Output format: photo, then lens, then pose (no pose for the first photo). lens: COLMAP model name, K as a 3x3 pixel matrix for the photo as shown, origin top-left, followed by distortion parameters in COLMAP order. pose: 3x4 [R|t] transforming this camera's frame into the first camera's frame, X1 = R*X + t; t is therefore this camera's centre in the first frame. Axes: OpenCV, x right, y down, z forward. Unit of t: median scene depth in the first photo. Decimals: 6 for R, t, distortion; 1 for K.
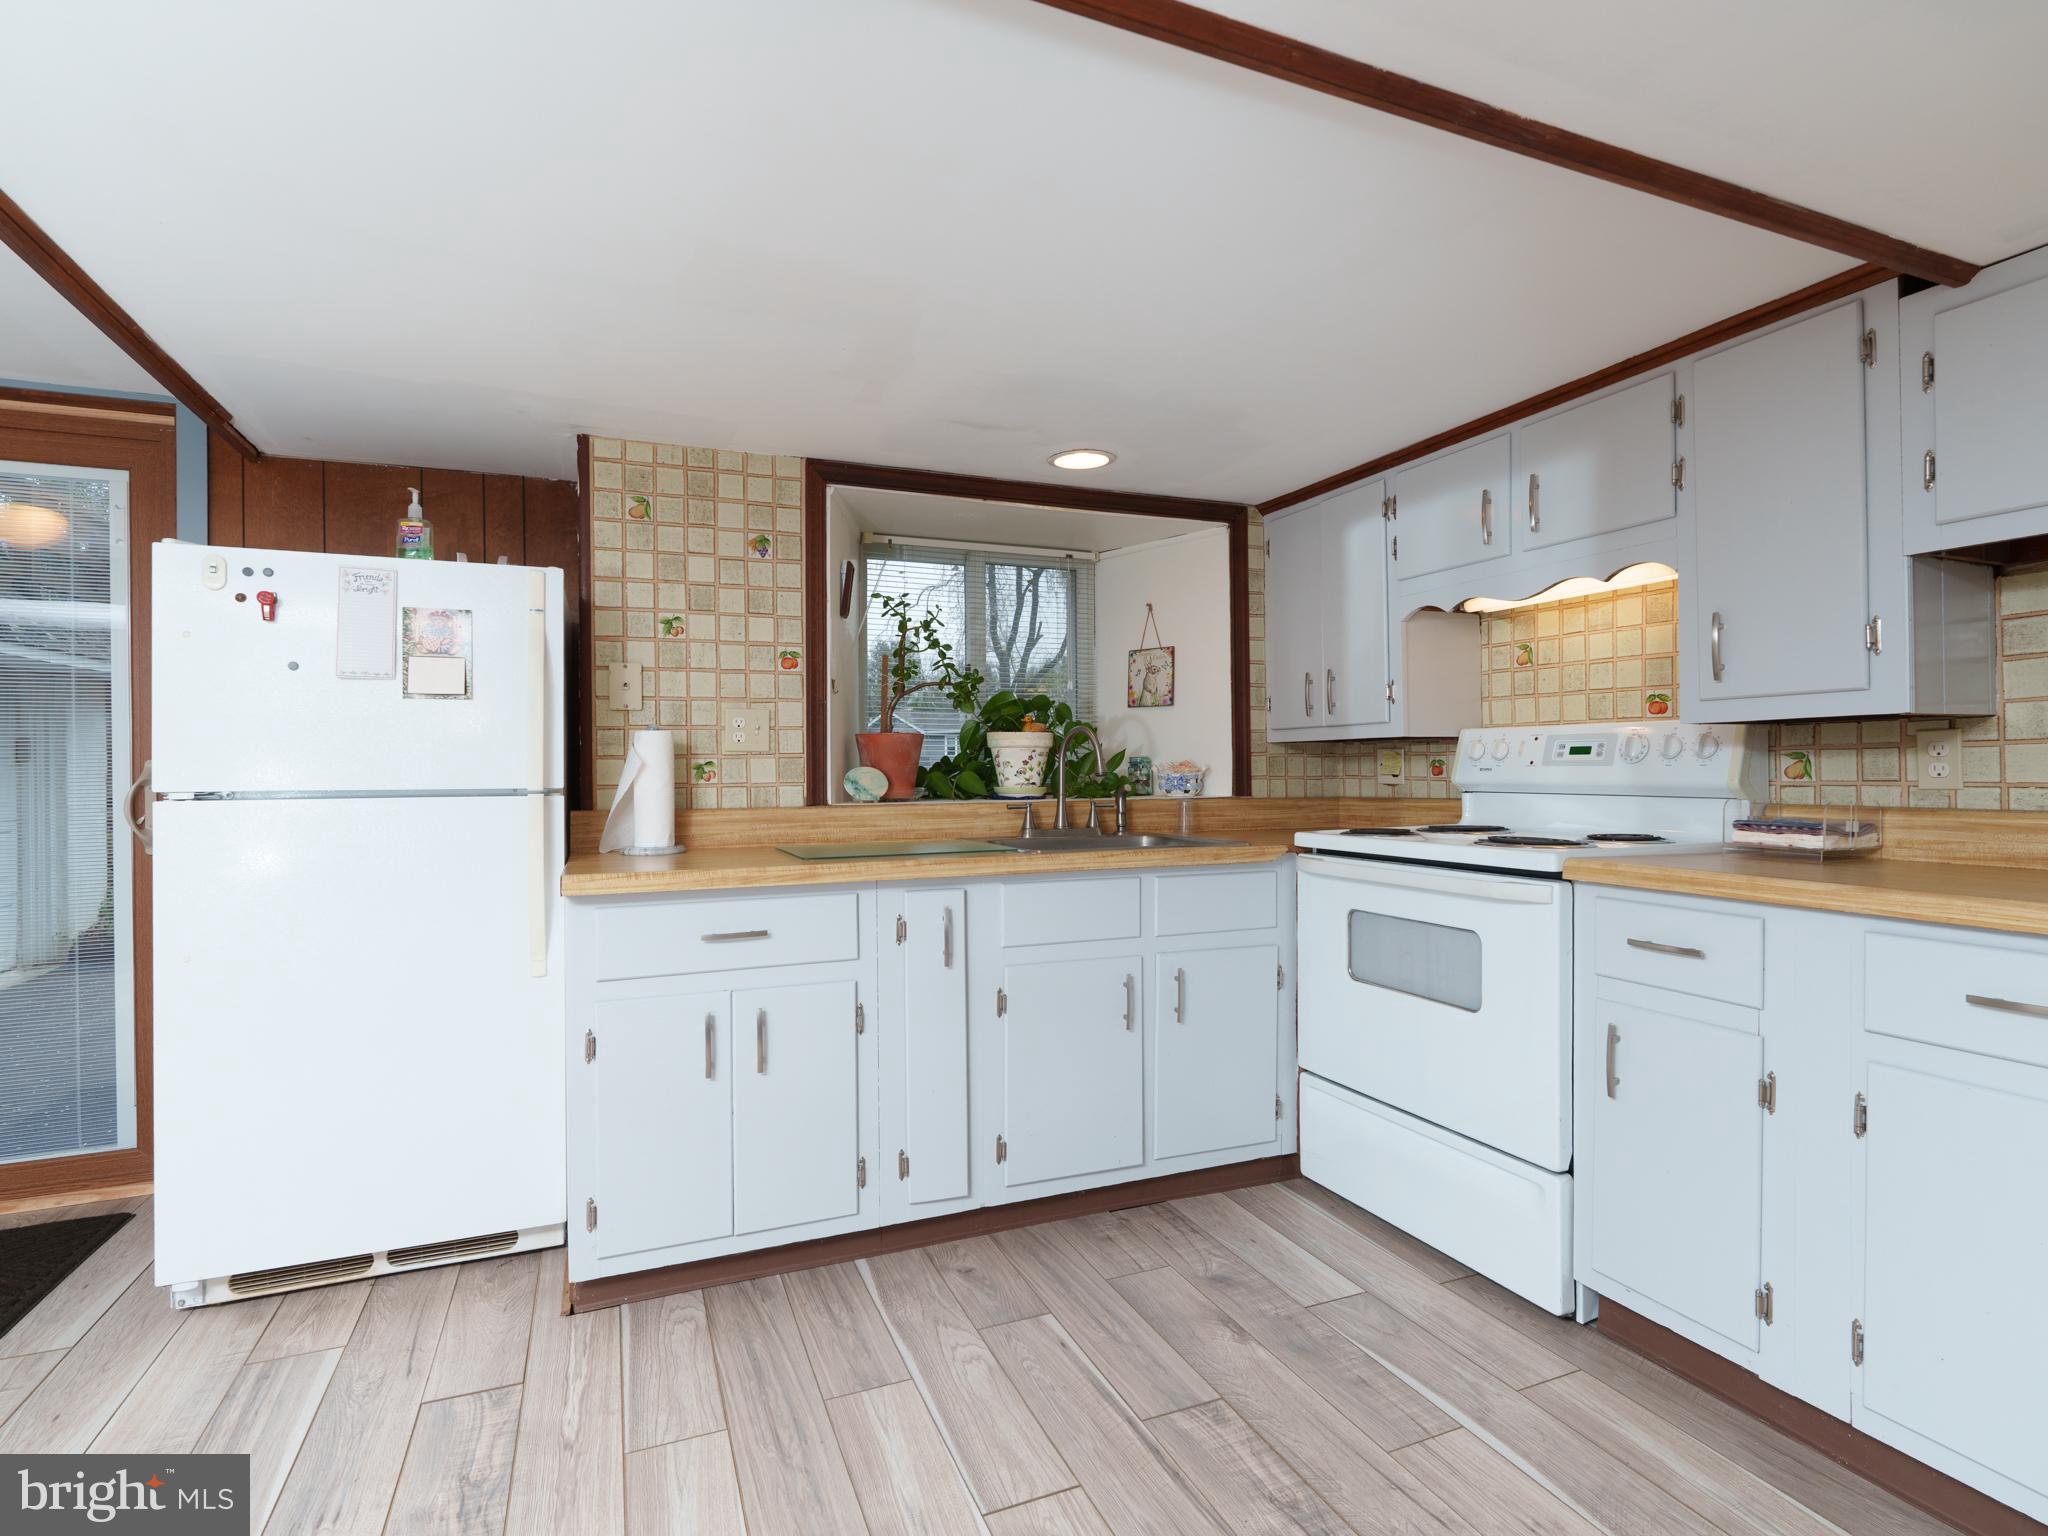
lens RADIAL K [[1013.2, 0, 1024.0], [0, 1013.2, 768.0], [0, 0, 1]] dist [-0.001667, -0.000836]
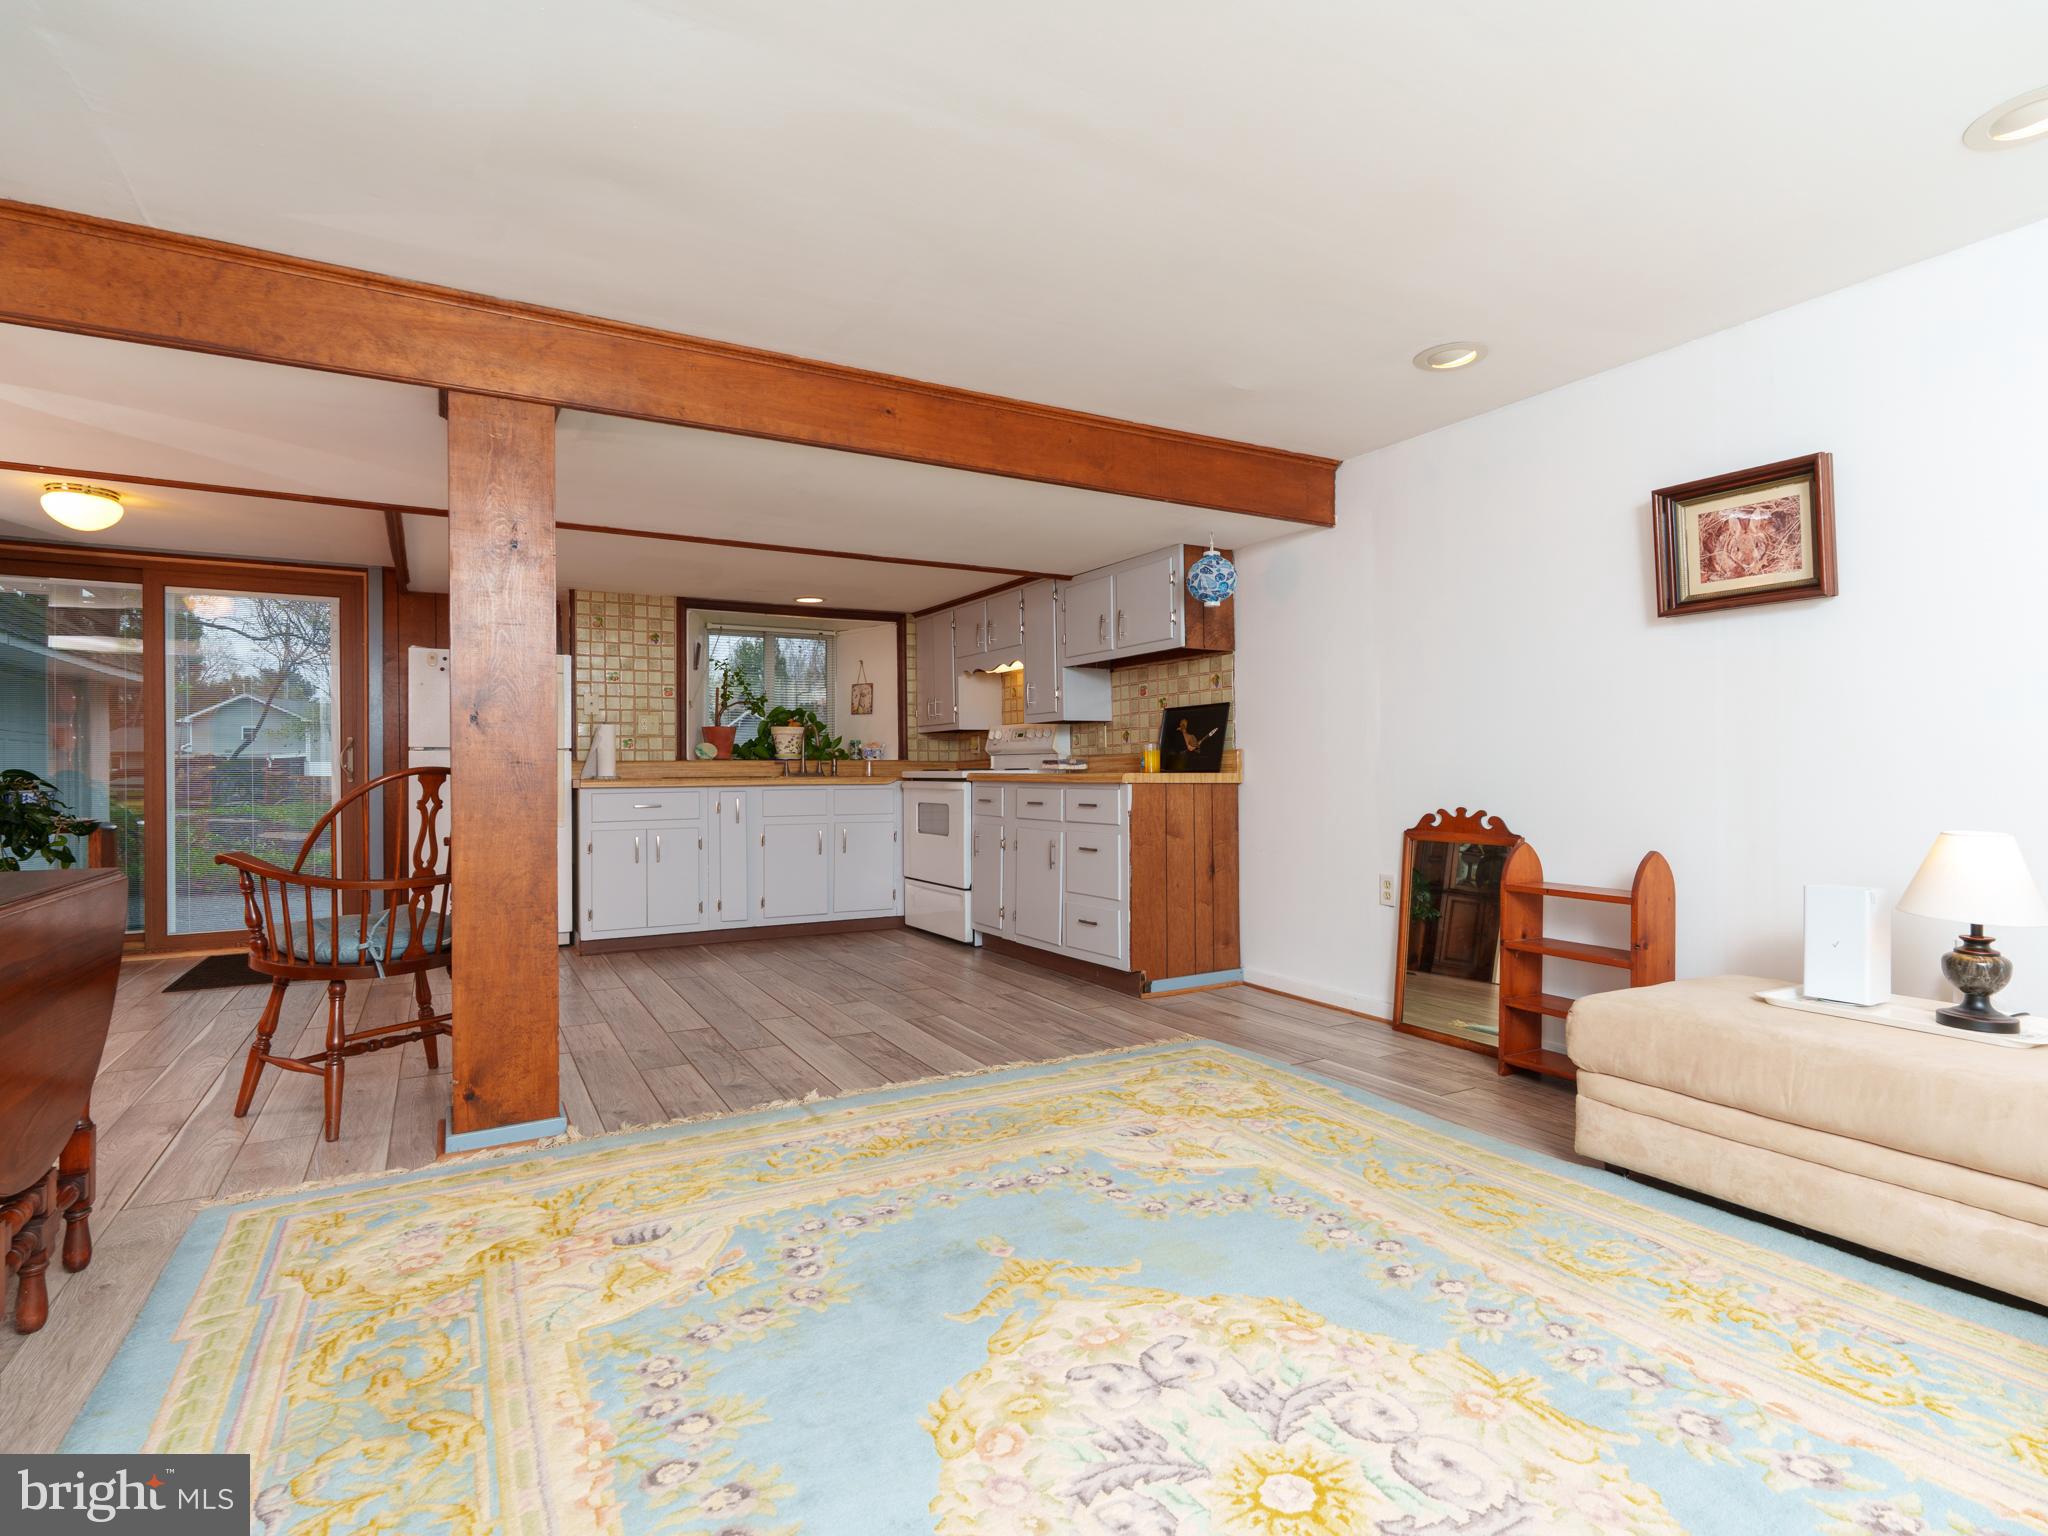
lens RADIAL K [[1013.2, 0, 1024.0], [0, 1013.2, 768.0], [0, 0, 1]] dist [-0.001667, -0.000836]
pose [[0.992155, 0.000686, 0.125013, 0.242886], [-0.000423, 0.999998, -0.002125, 0.057415], [-0.125014, 0.002056, 0.992153, -1.202203]]
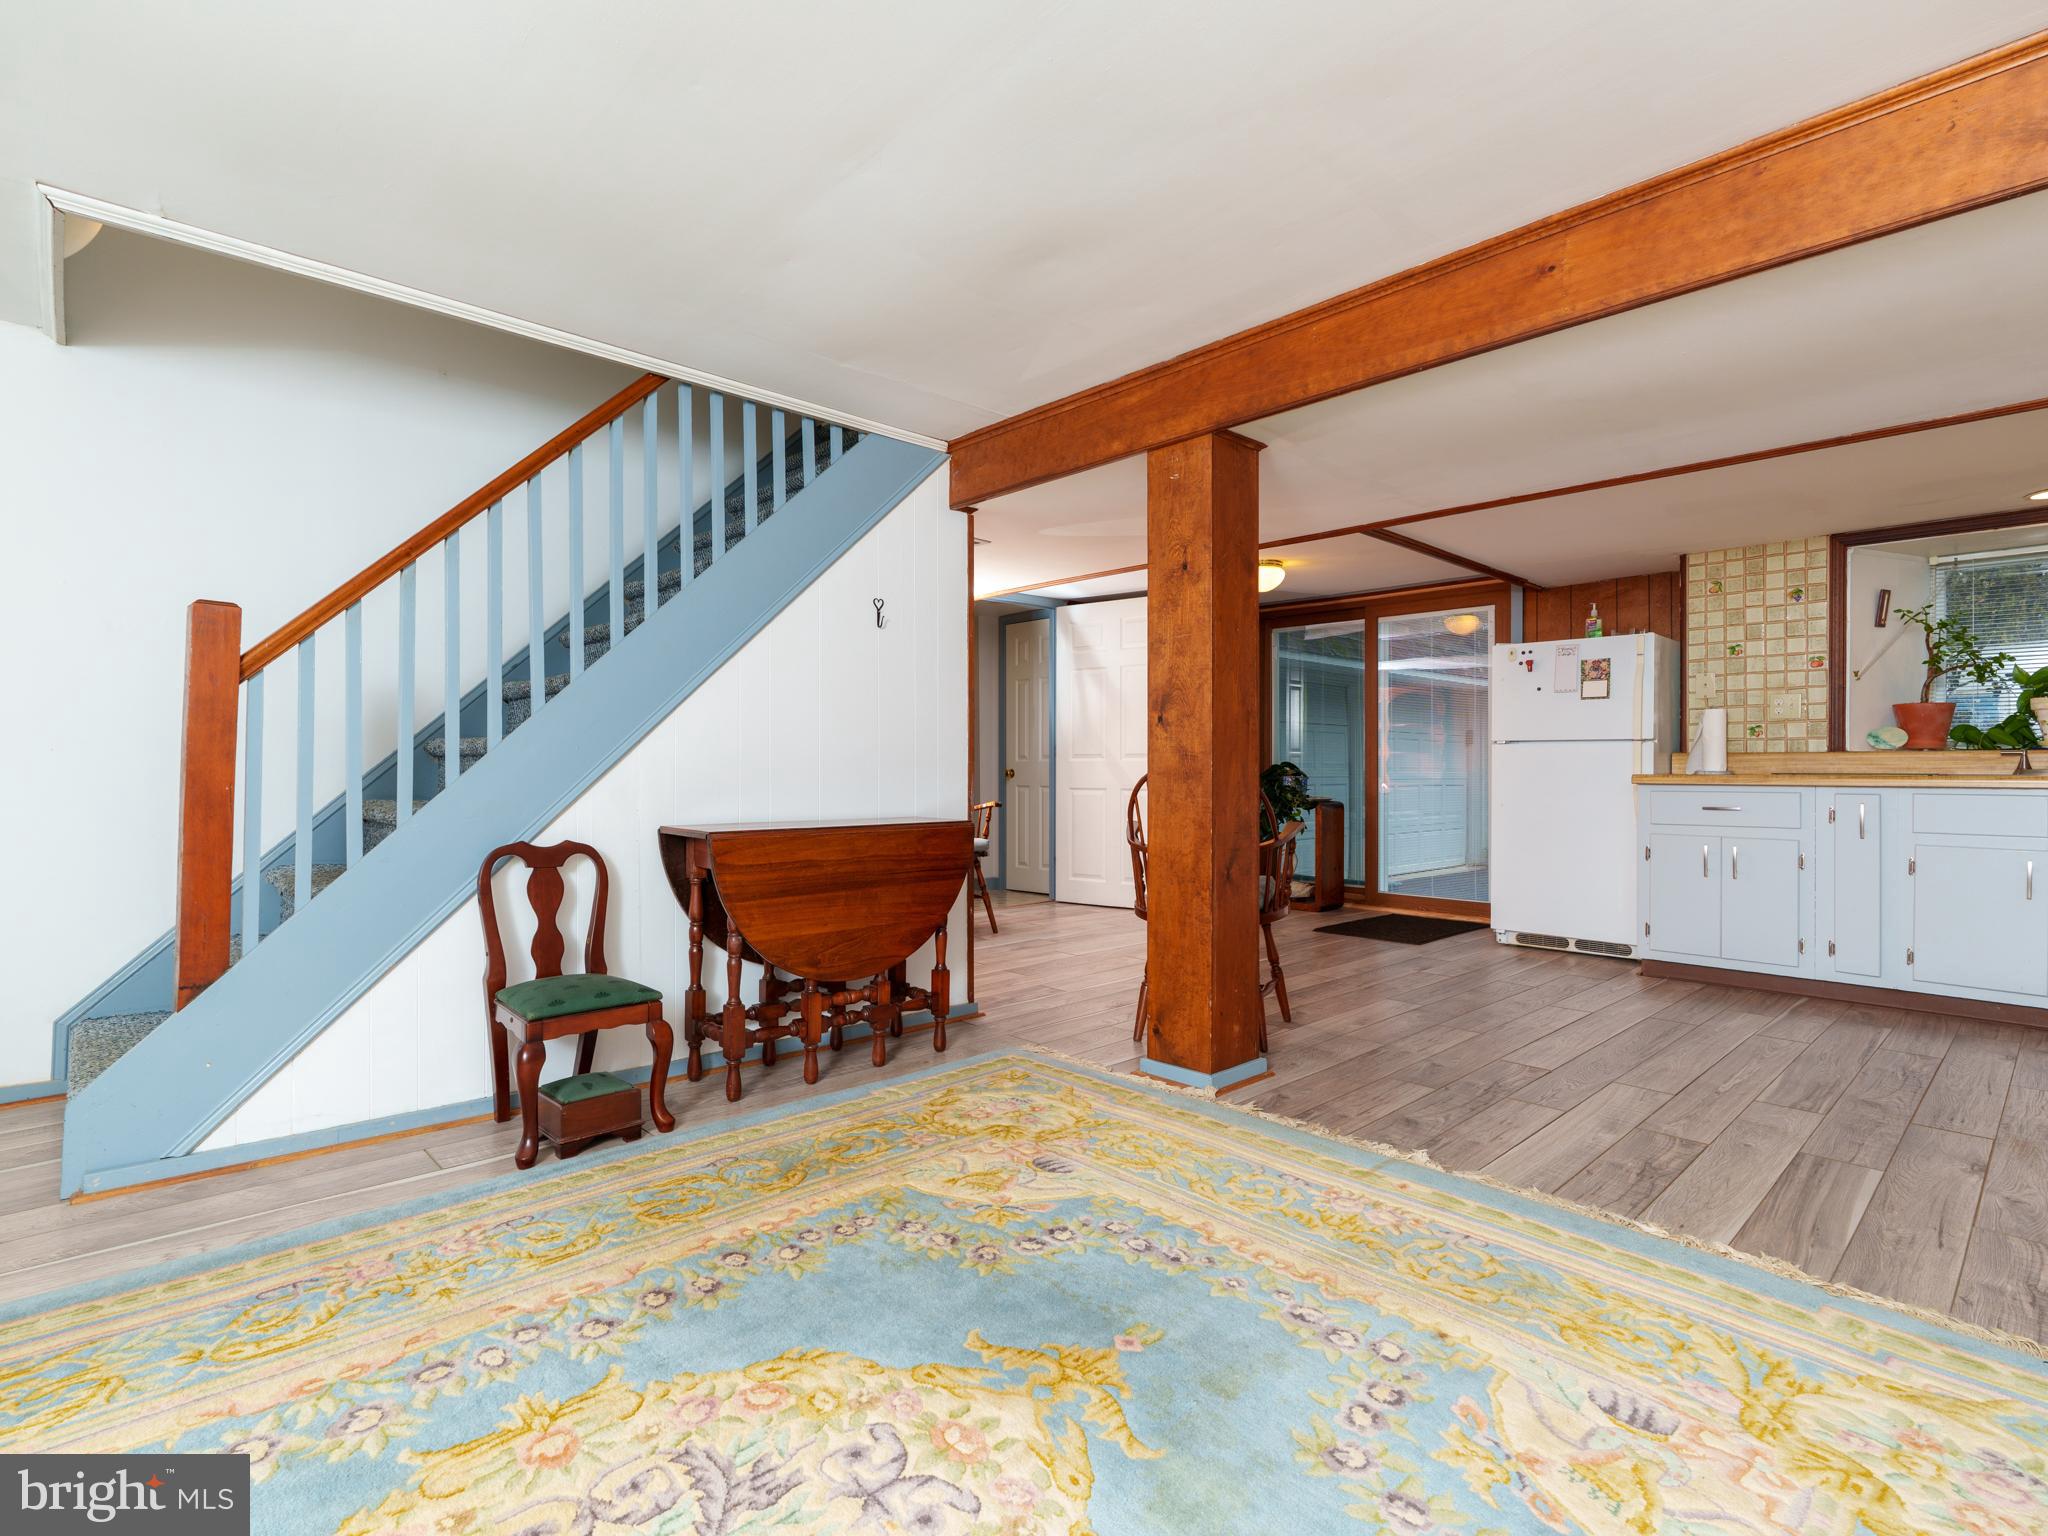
lens RADIAL K [[1013.2, 0, 1024.0], [0, 1013.2, 768.0], [0, 0, 1]] dist [-0.001667, -0.000836]
pose [[0.355383, 0.007884, -0.934688, 0.833631], [-0.004196, 0.999968, 0.006839, 0.057971], [0.934711, 0.001492, 0.355404, -0.765215]]
